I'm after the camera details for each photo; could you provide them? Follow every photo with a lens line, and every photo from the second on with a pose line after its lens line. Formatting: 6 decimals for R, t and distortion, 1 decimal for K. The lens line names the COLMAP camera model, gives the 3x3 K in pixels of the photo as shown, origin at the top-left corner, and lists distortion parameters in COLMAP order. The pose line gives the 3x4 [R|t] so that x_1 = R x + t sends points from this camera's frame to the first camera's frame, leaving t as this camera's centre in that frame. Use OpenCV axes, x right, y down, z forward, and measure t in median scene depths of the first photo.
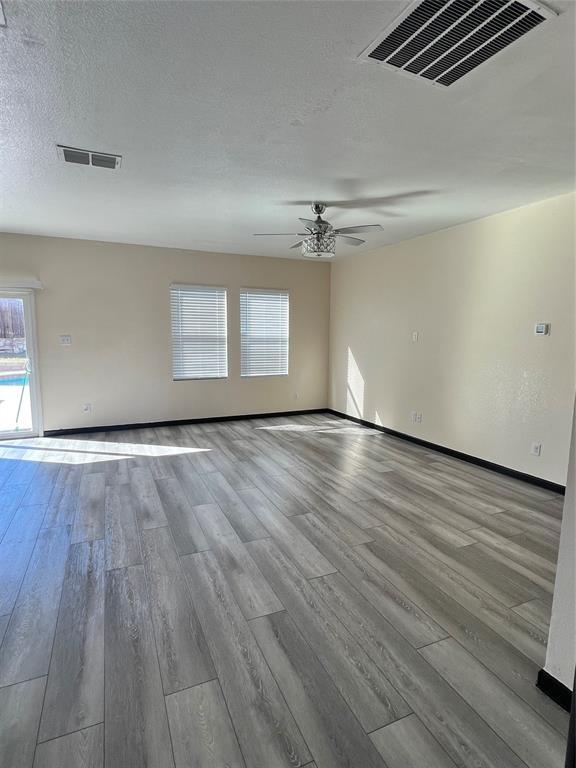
lens RADIAL K [[405.0, 0, 286.6], [0, 405.0, 385.1], [0, 0, 1]] dist [0.000037, -0.000035]
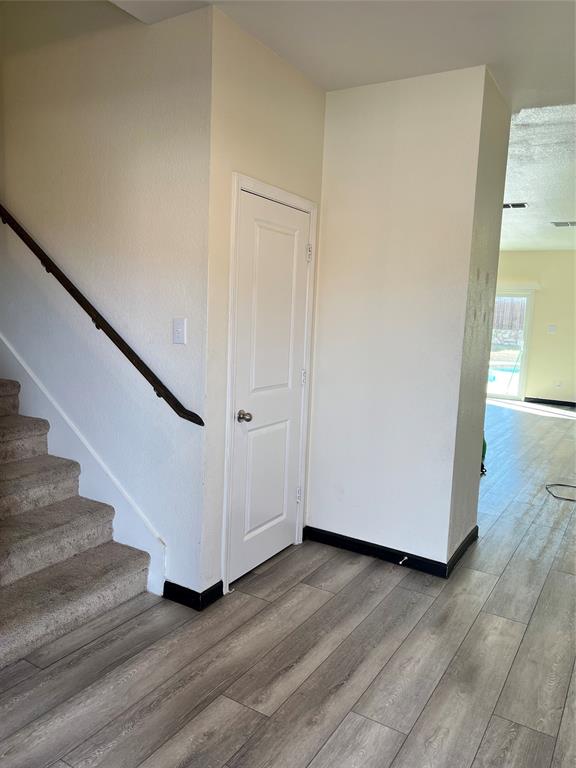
lens RADIAL K [[579.9, 0, 285.9], [0, 579.9, 383.8], [0, 0, 1]] dist [0.025490, -0.025980]
pose [[0.561441, 0.114613, -0.819542, 0.702626], [-0.143511, 0.988841, 0.039975, 0.146166], [0.814978, 0.095170, 0.571624, -0.991798]]
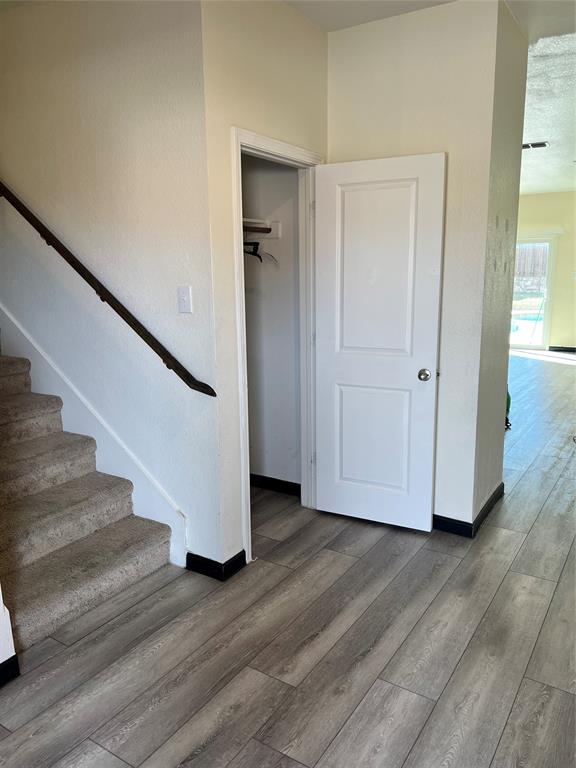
lens RADIAL K [[579.9, 0, 288.1], [0, 579.9, 382.8], [0, 0, 1]] dist [0.025490, -0.025980]
pose [[0.541614, 0.142407, -0.828477, 0.682153], [-0.092287, 0.989662, 0.109780, 0.138601], [0.835546, 0.016999, 0.549157, -0.964882]]
